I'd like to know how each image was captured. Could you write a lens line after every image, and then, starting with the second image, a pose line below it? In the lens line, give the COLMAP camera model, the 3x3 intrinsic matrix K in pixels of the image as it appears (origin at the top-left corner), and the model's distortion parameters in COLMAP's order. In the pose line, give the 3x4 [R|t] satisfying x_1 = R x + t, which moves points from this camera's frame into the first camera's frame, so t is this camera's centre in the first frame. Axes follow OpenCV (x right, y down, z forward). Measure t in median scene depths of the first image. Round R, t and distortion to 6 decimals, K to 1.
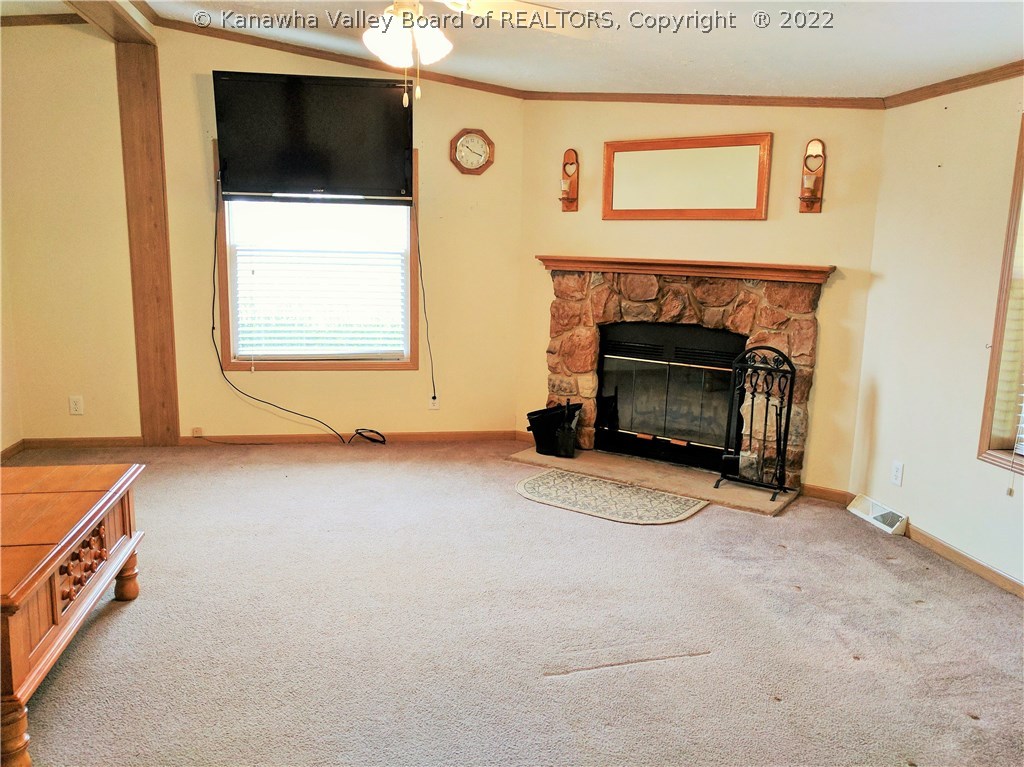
lens RADIAL K [[767.0, 0, 512.0], [0, 767.0, 383.5], [0, 0, 1]] dist [0.000855, 0.005367]
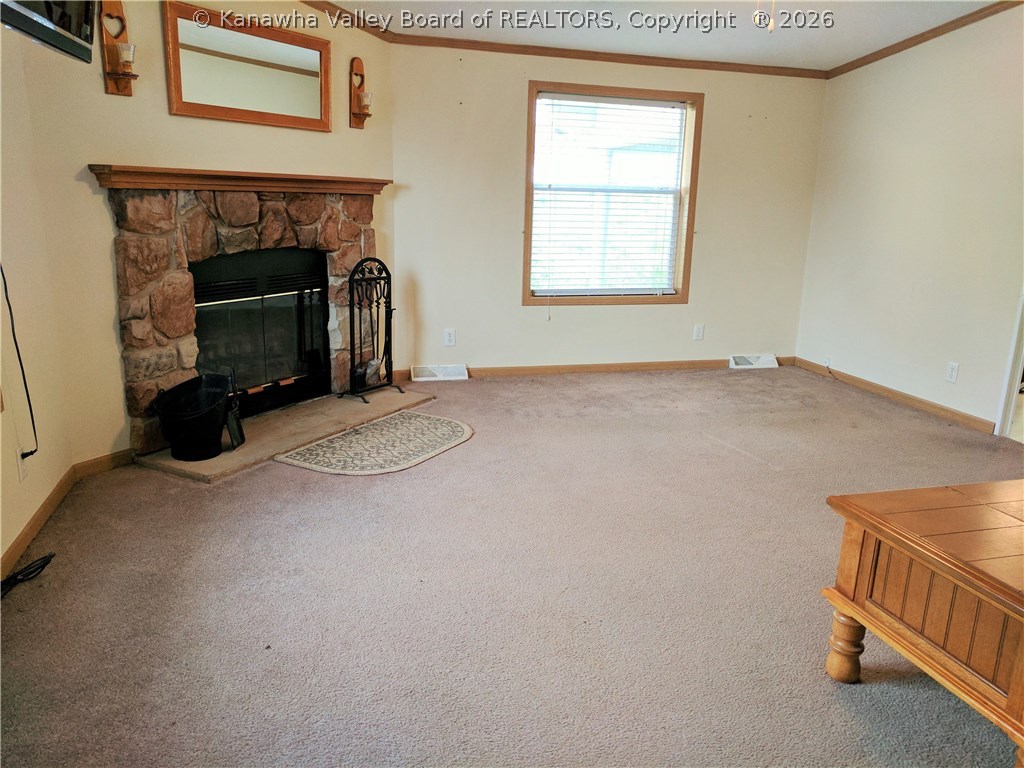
lens RADIAL K [[767.0, 0, 512.0], [0, 767.0, 384.0], [0, 0, 1]] dist [0.000855, 0.005367]
pose [[-0.078985, -0.276187, 0.957853, -0.670837], [0.134232, 0.949157, 0.284749, -0.142094], [-0.987797, 0.151066, -0.037896, 0.784581]]
